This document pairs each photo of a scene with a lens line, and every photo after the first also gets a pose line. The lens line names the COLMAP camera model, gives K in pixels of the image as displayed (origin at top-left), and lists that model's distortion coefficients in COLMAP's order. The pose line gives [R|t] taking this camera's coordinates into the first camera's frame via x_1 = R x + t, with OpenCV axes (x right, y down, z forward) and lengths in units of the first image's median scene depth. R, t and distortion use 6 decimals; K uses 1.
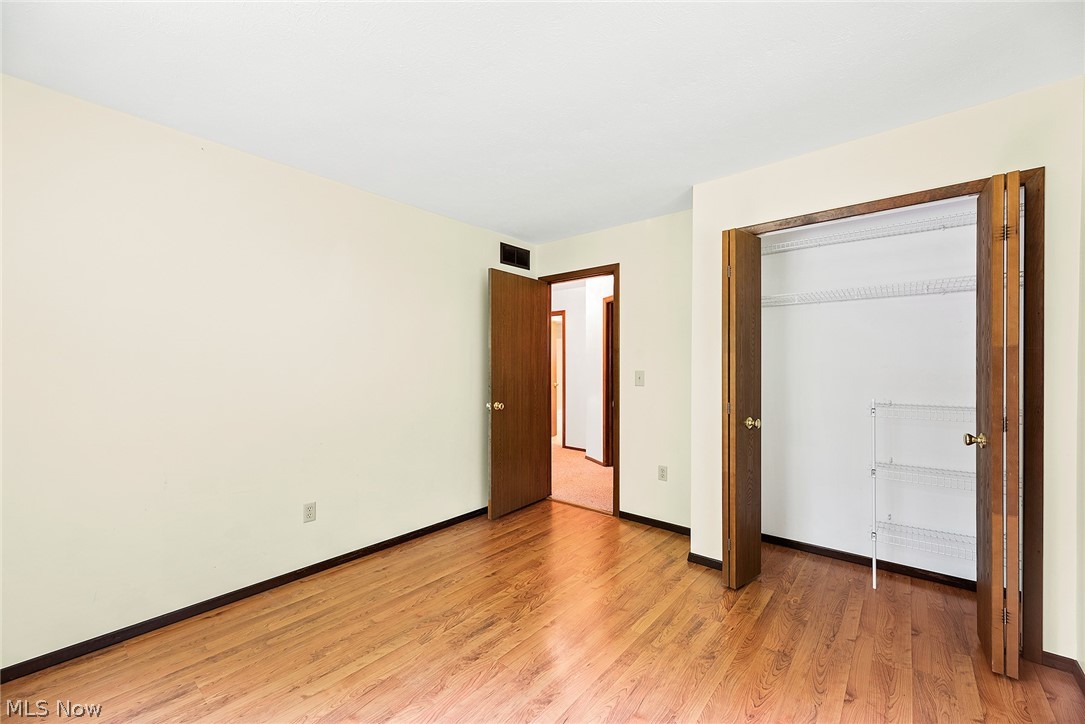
lens RADIAL K [[432.5, 0, 540.8], [0, 432.5, 370.9], [0, 0, 1]] dist [-0.000367, -0.000129]
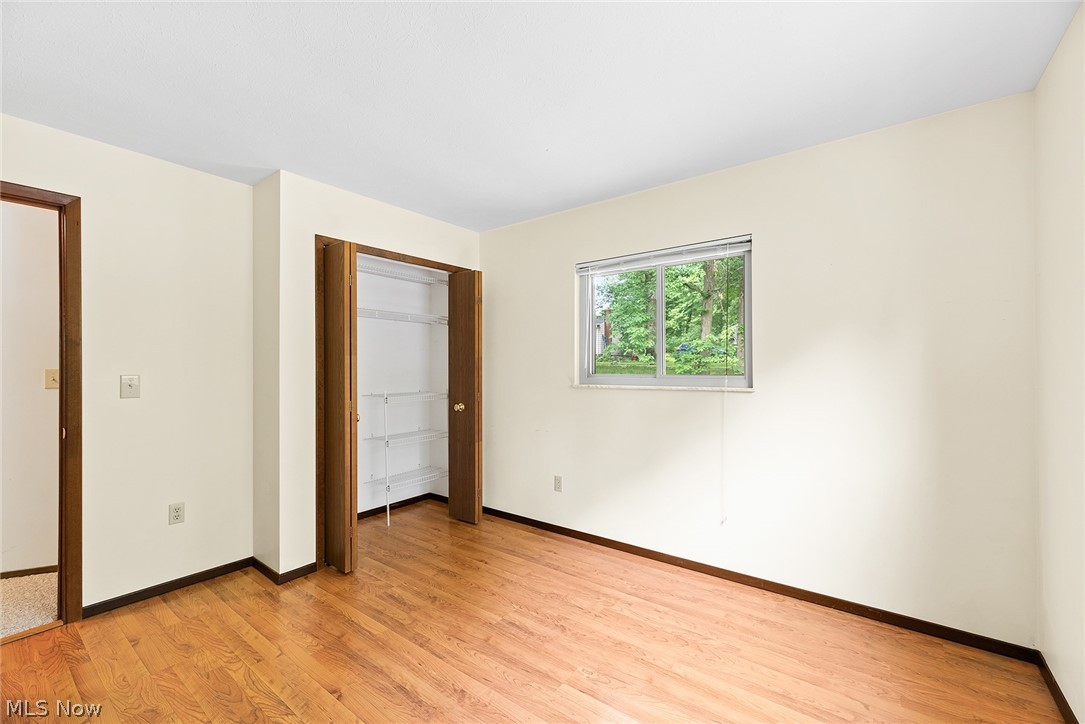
lens RADIAL K [[443.7, 0, 546.3], [0, 443.7, 367.4], [0, 0, 1]] dist [0.001127, -0.000254]
pose [[-0.060677, 0.001618, 0.998156, -0.805348], [0.016644, 0.999861, -0.000609, -0.000973], [-0.998019, 0.016577, -0.060696, 0.655680]]
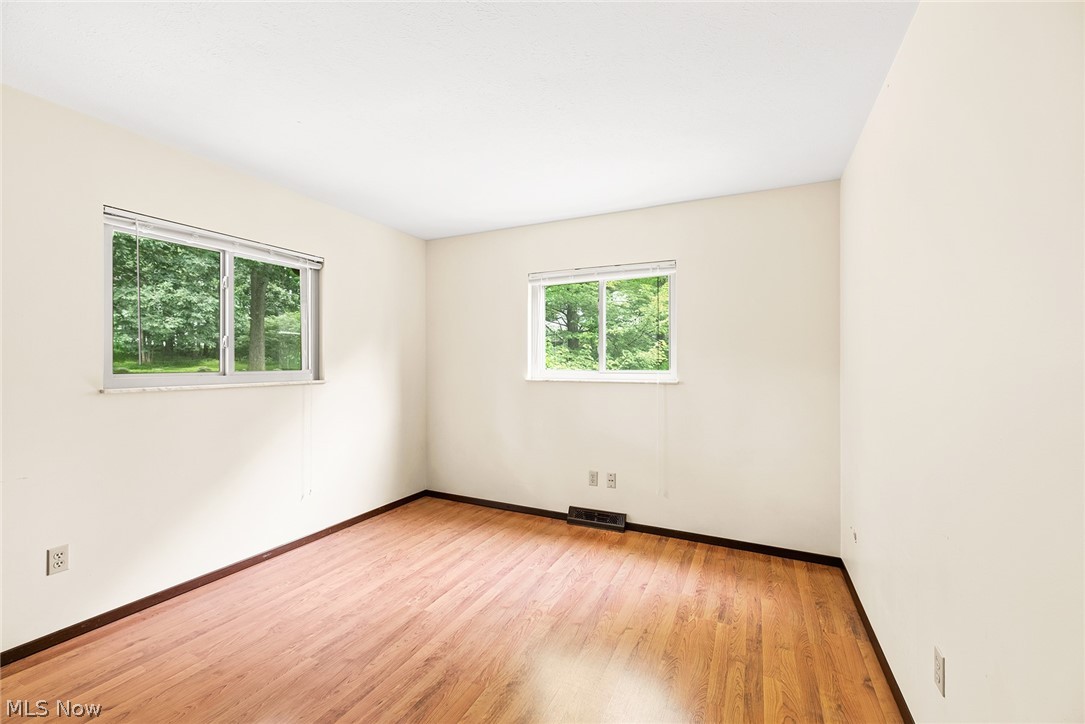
lens RADIAL K [[443.7, 0, 546.3], [0, 443.7, 367.4], [0, 0, 1]] dist [0.001127, -0.000254]
pose [[-0.964379, -0.001973, -0.264517, 0.021154], [-0.008966, 0.999641, 0.025229, -0.023825], [0.264372, 0.026702, -0.964051, 1.675984]]
